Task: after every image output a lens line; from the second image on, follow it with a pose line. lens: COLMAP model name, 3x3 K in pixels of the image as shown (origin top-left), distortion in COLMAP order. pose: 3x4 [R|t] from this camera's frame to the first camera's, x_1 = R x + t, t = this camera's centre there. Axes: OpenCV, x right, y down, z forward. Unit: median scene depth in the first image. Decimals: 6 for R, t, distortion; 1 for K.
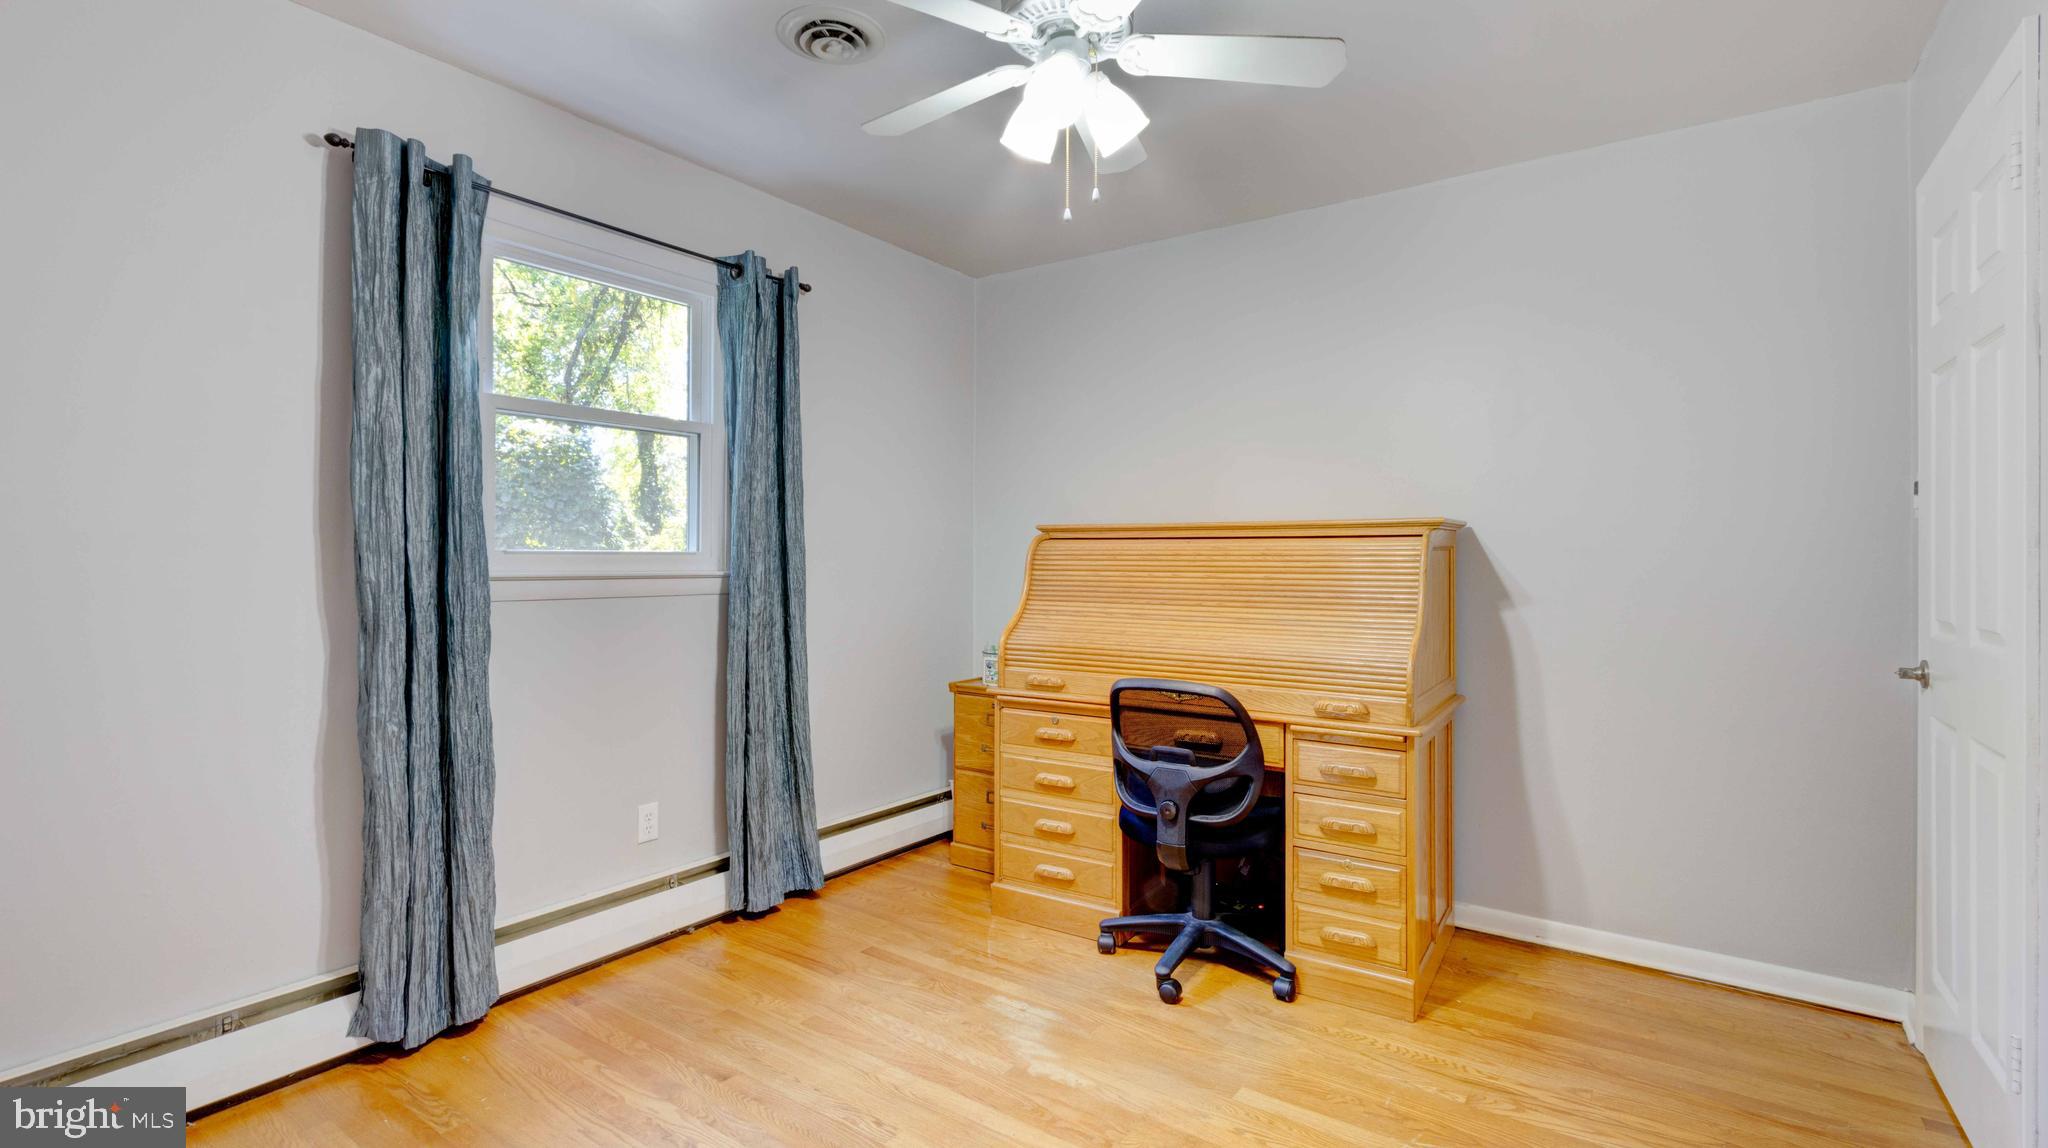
lens RADIAL K [[934.7, 0, 1011.9], [0, 934.7, 564.0], [0, 0, 1]] dist [0.004503, 0.000584]
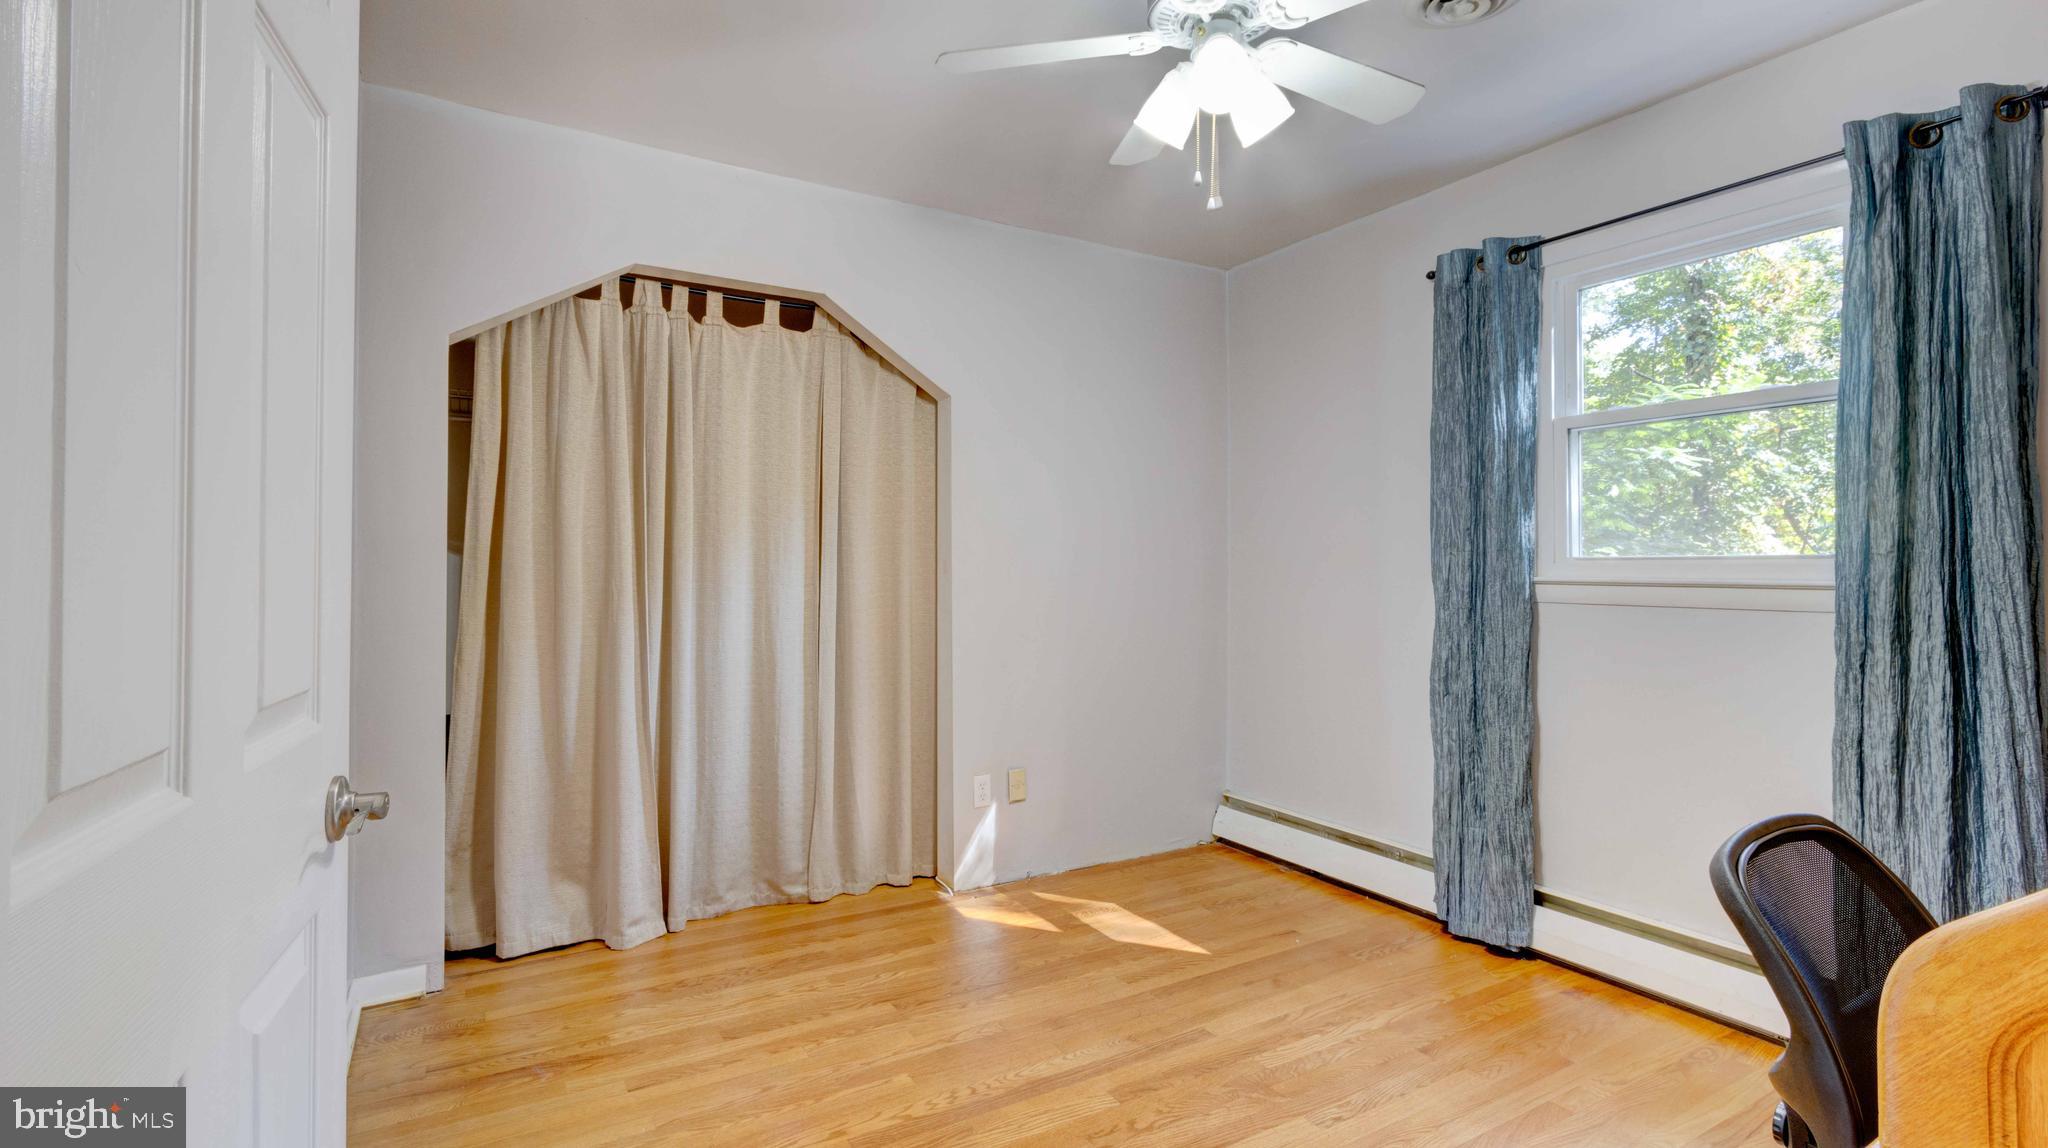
lens RADIAL K [[934.7, 0, 1015.0], [0, 934.7, 567.5], [0, 0, 1]] dist [0.004503, 0.000584]
pose [[-0.406583, -0.005089, -0.913600, 0.791794], [-0.008396, 0.999963, -0.001834, 0.005549], [0.913575, 0.006925, -0.406610, 0.930309]]
